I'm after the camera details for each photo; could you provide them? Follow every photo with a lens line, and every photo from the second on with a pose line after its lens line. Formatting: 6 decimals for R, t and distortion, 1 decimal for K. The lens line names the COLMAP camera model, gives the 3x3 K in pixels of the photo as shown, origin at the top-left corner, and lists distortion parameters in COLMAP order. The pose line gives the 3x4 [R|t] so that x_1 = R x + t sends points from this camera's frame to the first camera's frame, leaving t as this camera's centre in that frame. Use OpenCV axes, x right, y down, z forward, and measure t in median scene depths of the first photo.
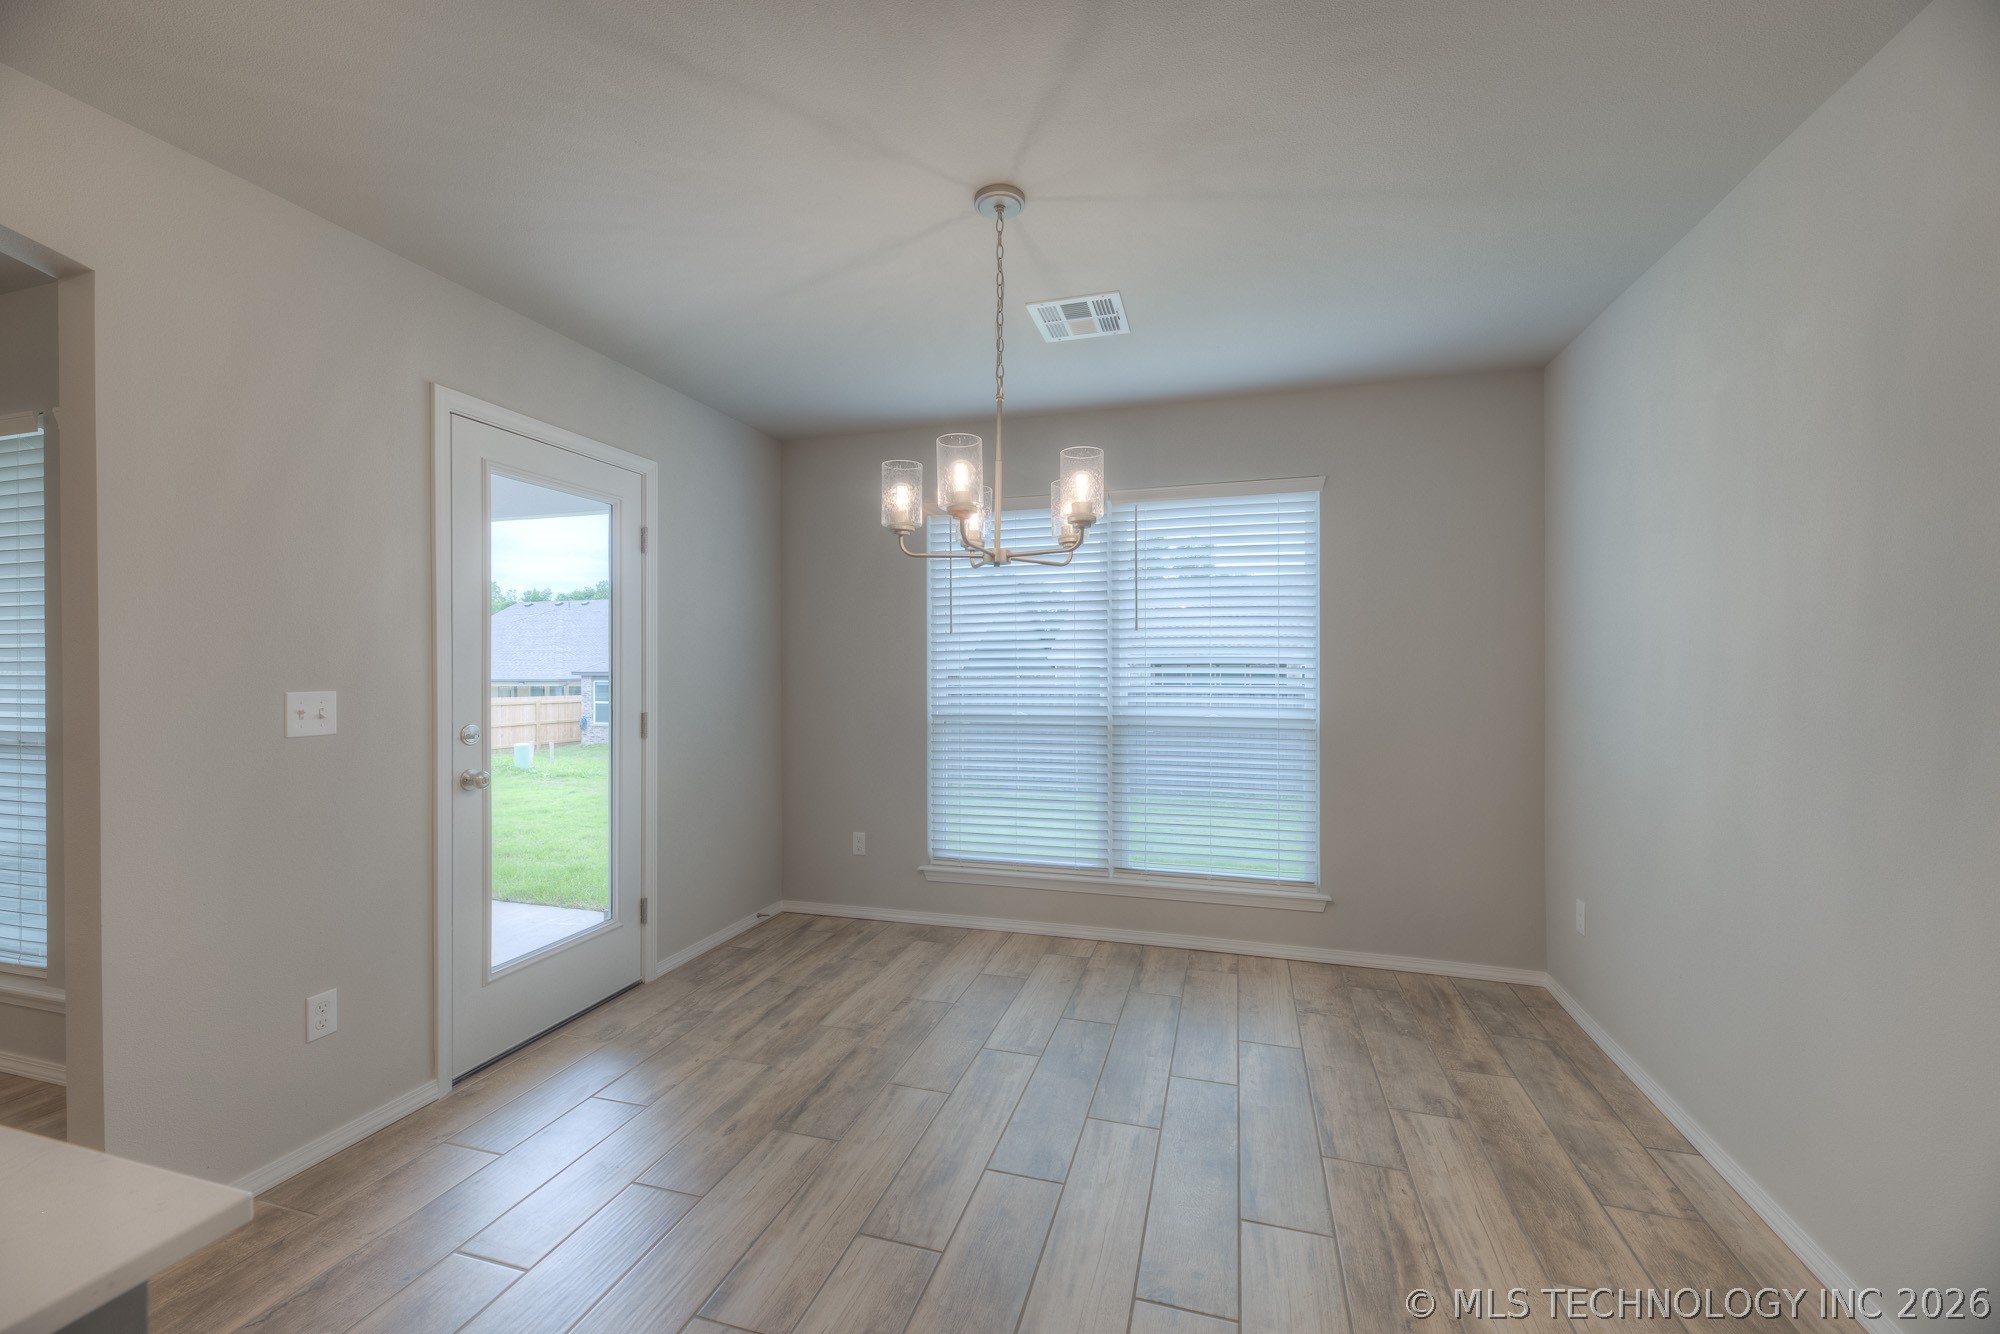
lens RADIAL K [[797.5, 0, 986.1], [0, 797.5, 659.1], [0, 0, 1]] dist [0.007975, -0.003145]
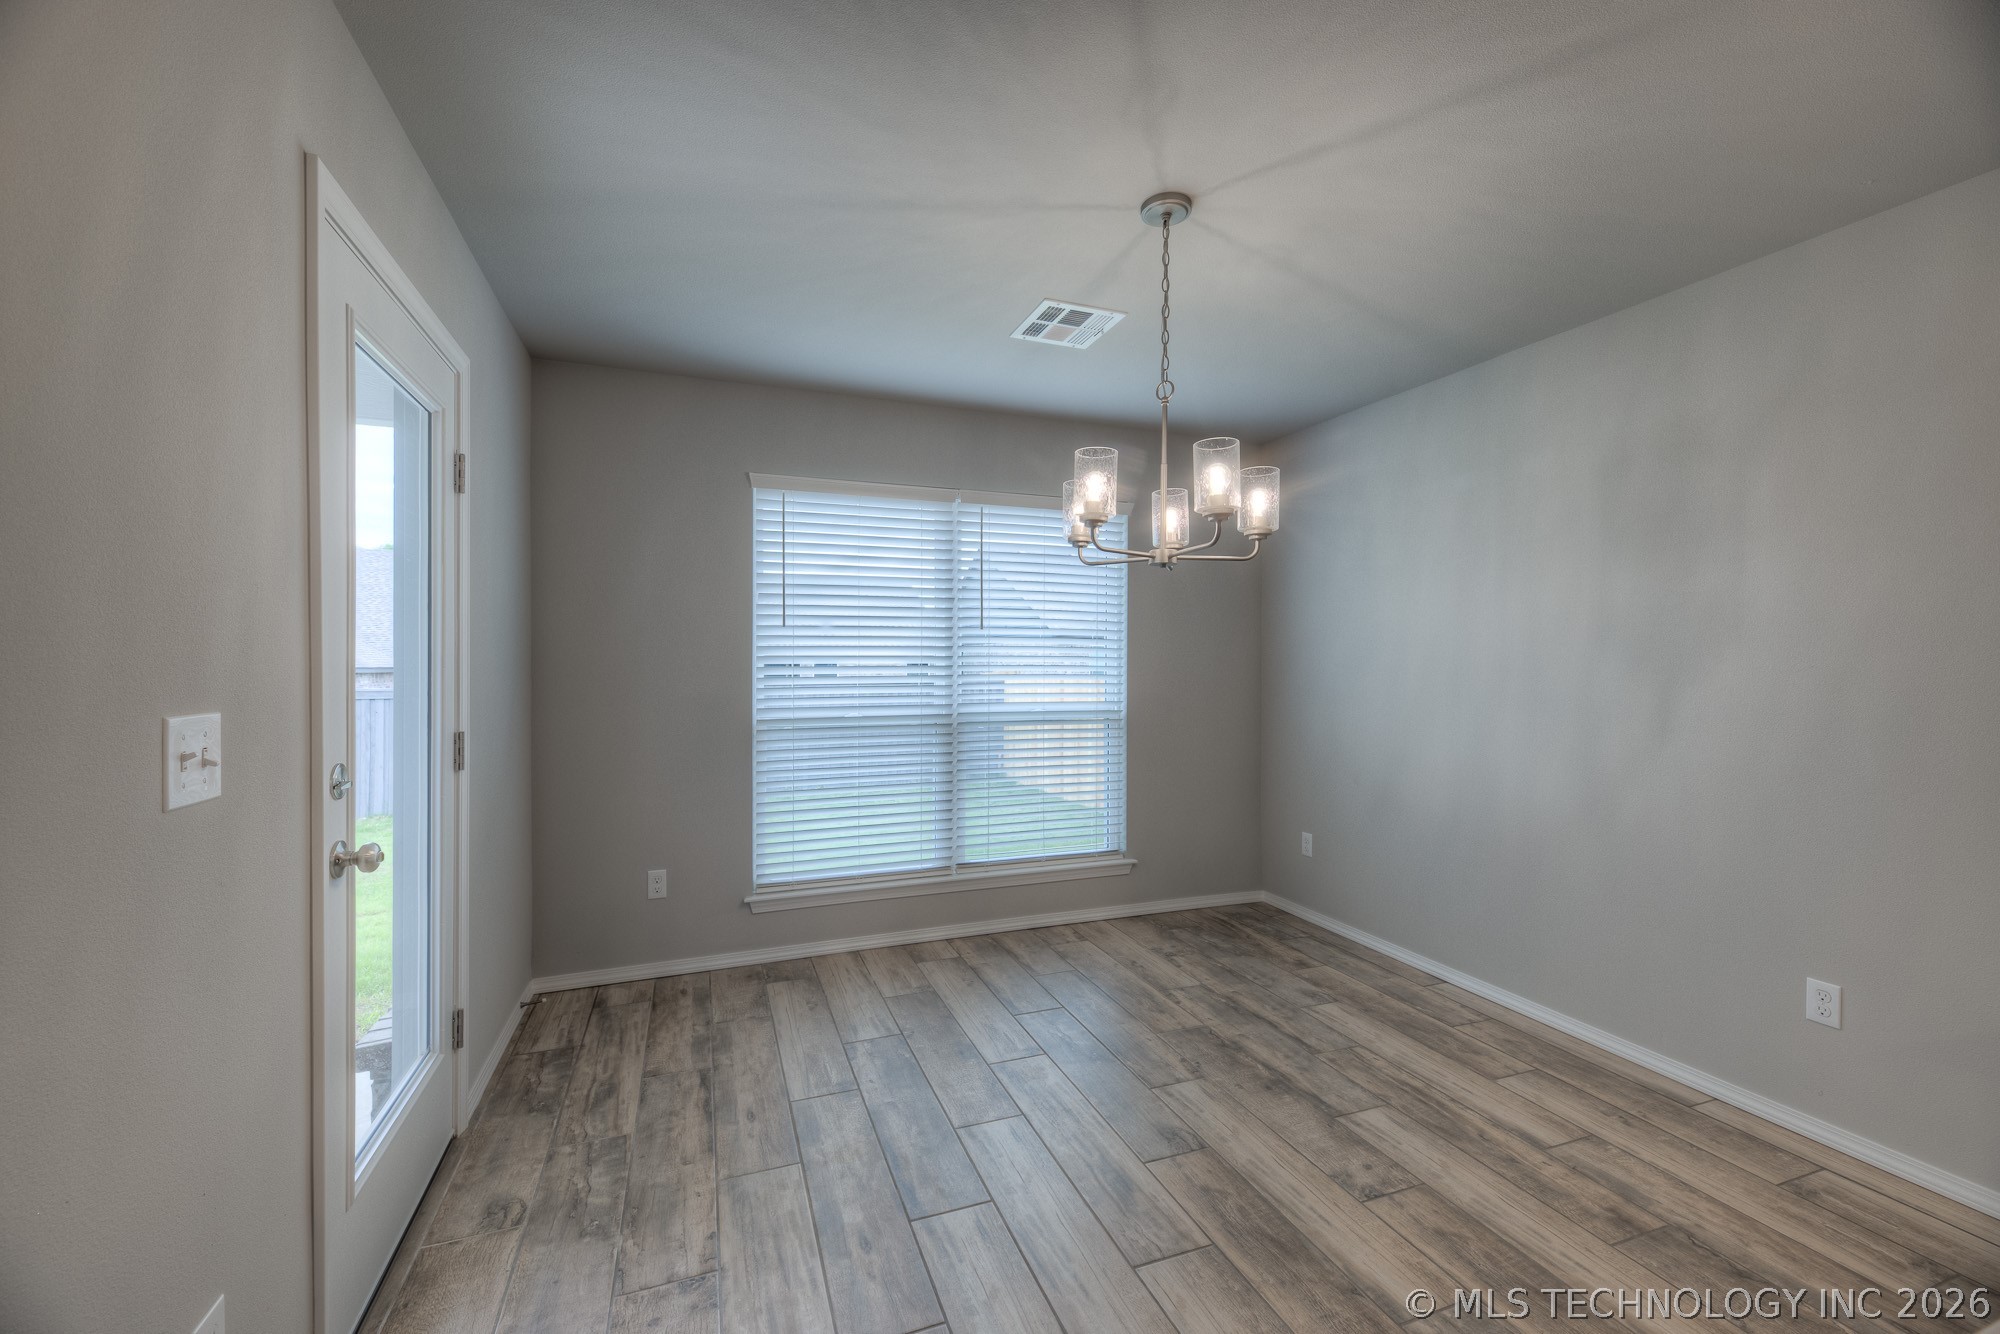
lens RADIAL K [[797.5, 0, 994.3], [0, 797.5, 659.4], [0, 0, 1]] dist [0.007975, -0.003145]
pose [[0.798627, 0.003974, 0.601813, -0.449208], [-0.005307, 0.999986, 0.000439, 0.002338], [-0.601803, -0.003544, 0.798637, 0.184517]]
